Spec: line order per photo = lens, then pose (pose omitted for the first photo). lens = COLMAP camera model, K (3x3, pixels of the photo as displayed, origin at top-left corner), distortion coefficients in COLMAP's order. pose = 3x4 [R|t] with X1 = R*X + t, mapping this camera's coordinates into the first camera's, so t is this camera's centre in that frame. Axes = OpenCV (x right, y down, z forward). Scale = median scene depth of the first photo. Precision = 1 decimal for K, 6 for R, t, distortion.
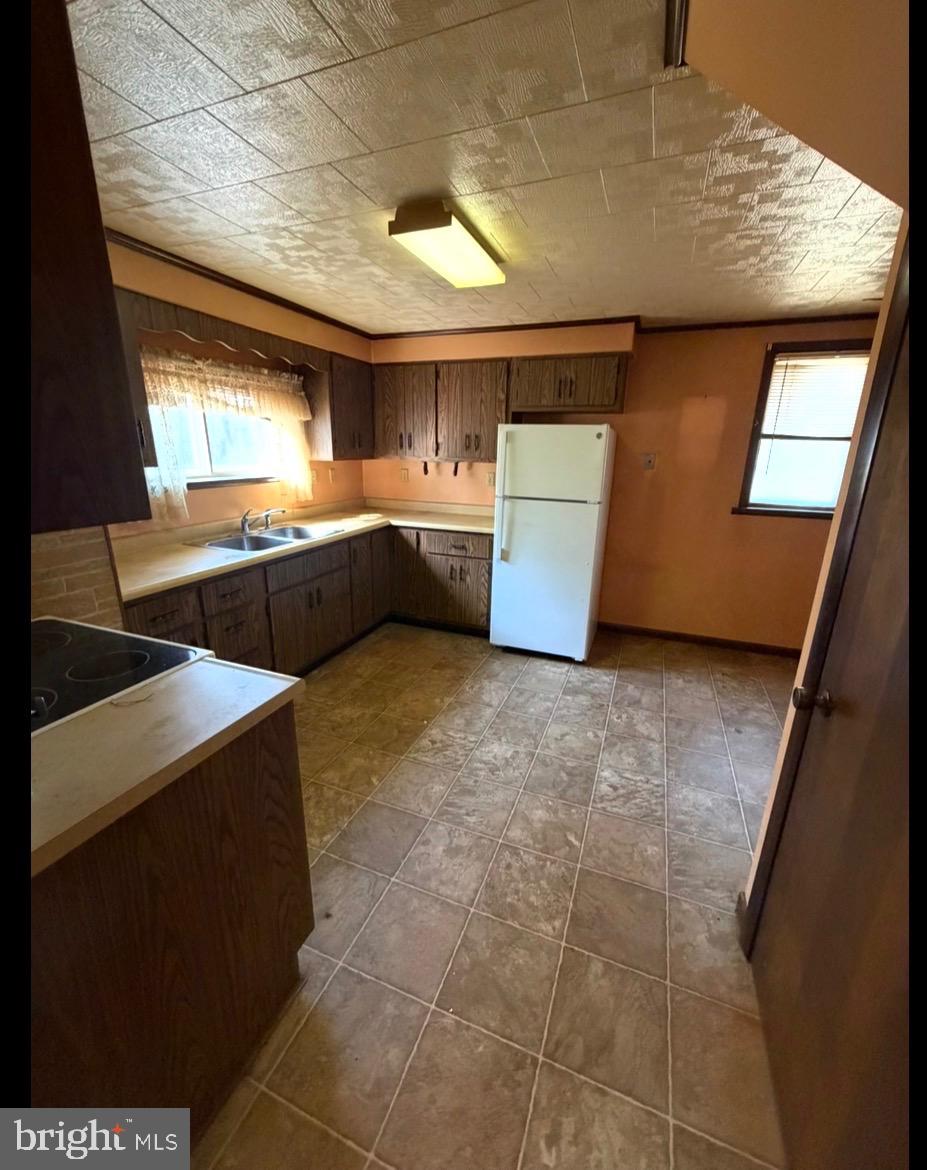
lens RADIAL K [[466.9, 0, 472.3], [0, 466.9, 580.7], [0, 0, 1]] dist [0.000197, 0.000034]
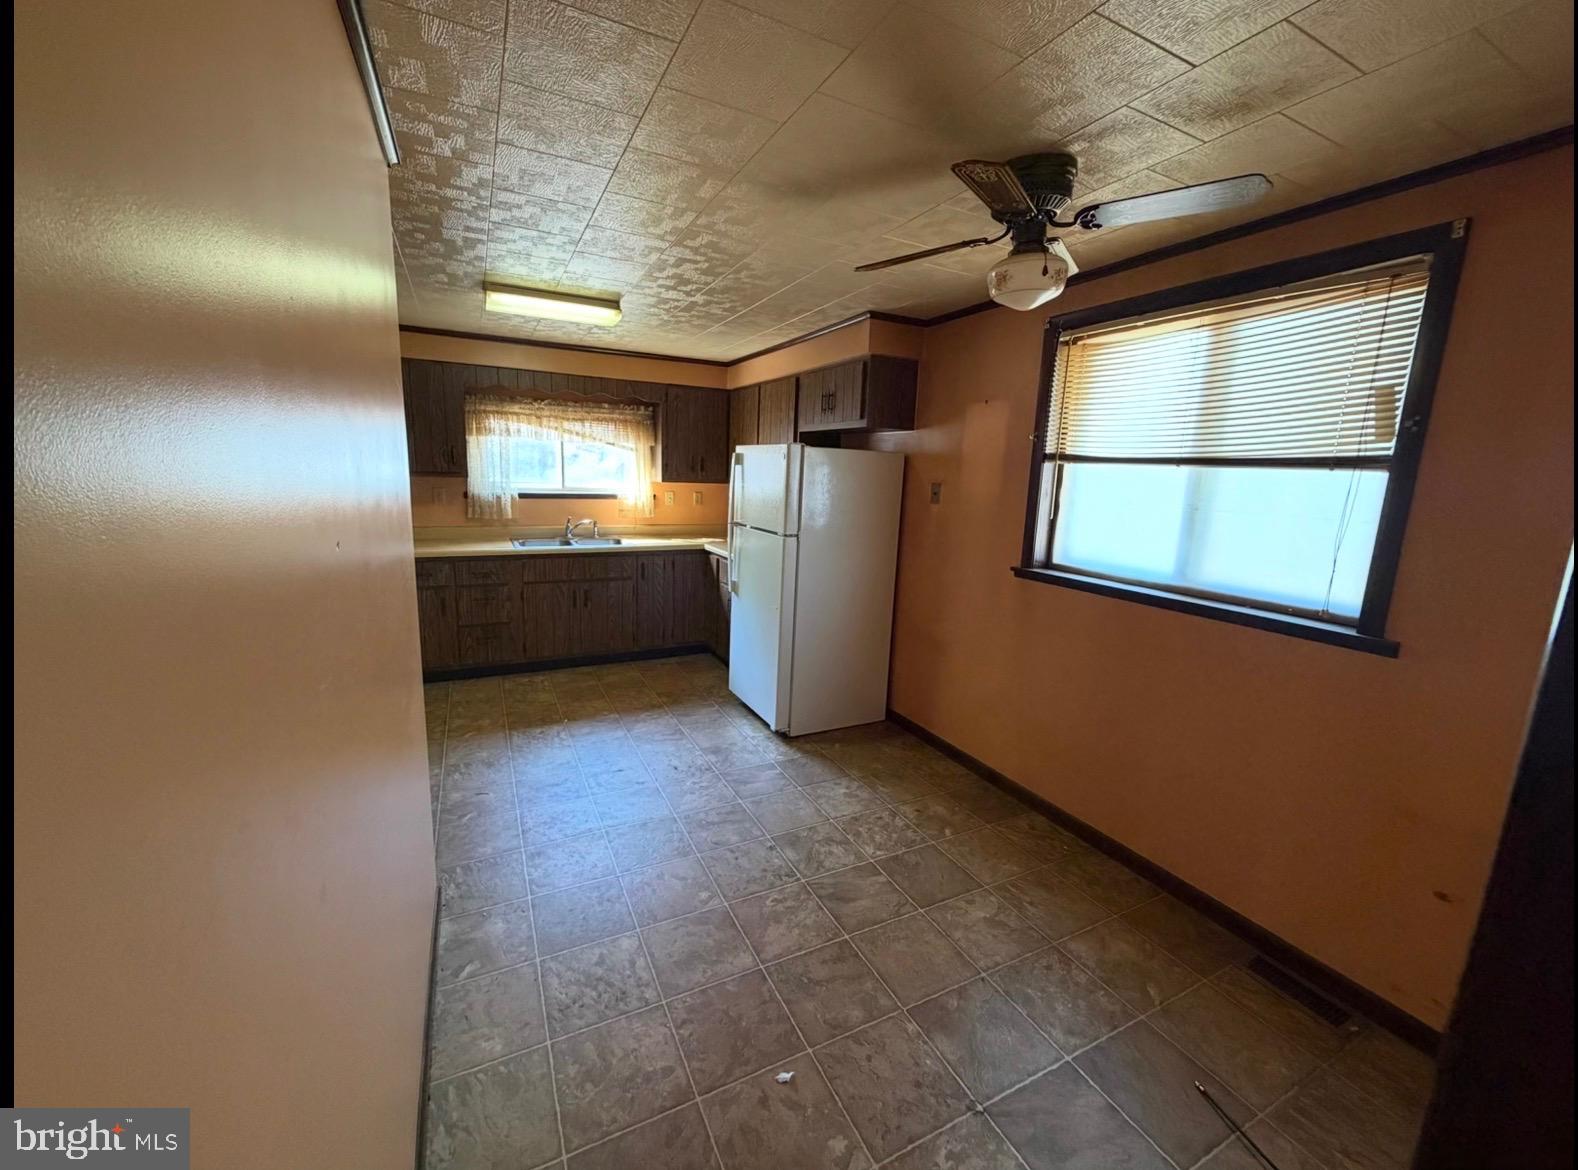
lens RADIAL K [[622.8, 0, 785.2], [0, 622.8, 581.3], [0, 0, 1]] dist [-0.001505, -0.000059]
pose [[0.739018, 0.126969, -0.661613, 0.940645], [-0.208091, 0.977077, -0.044927, -0.034975], [0.640742, 0.170877, 0.748499, 0.175676]]
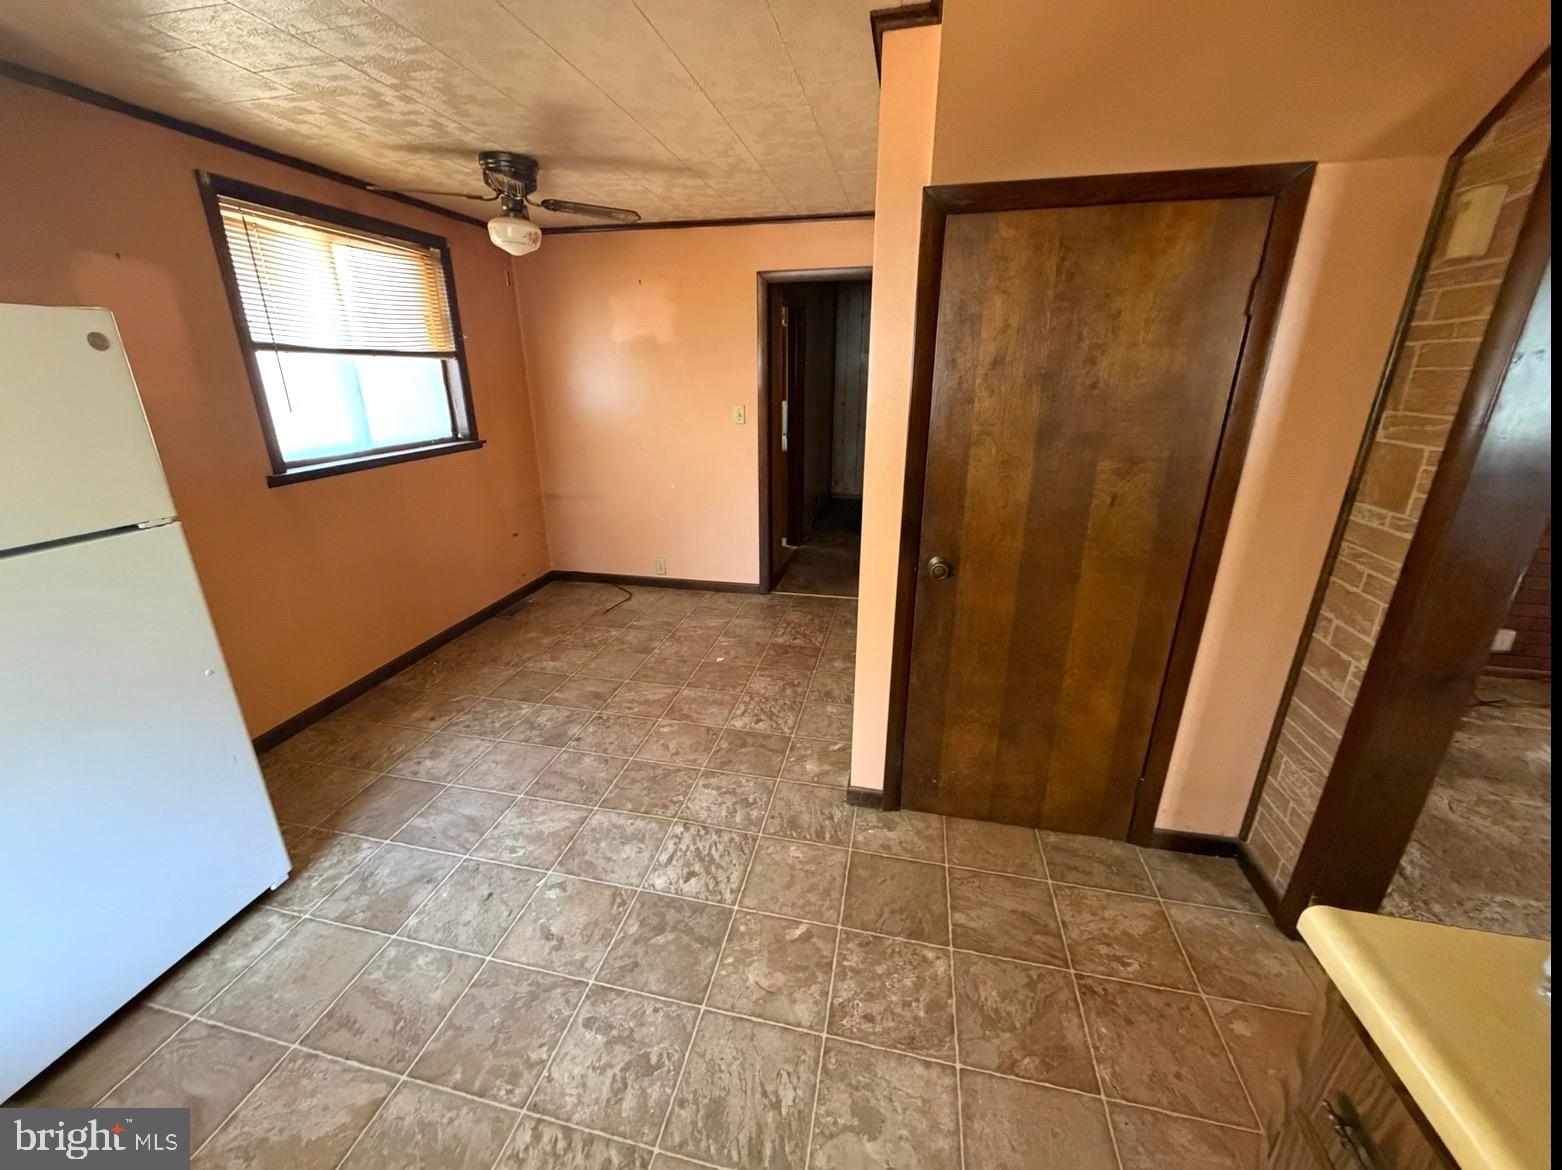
lens RADIAL K [[620.7, 0, 763.8], [0, 620.7, 583.2], [0, 0, 1]] dist [0.001285, 0.000121]
pose [[-0.142423, -0.342240, 0.928756, -0.274459], [0.276550, 0.887194, 0.369333, -0.162946], [-0.950387, 0.309449, -0.031710, 0.528578]]
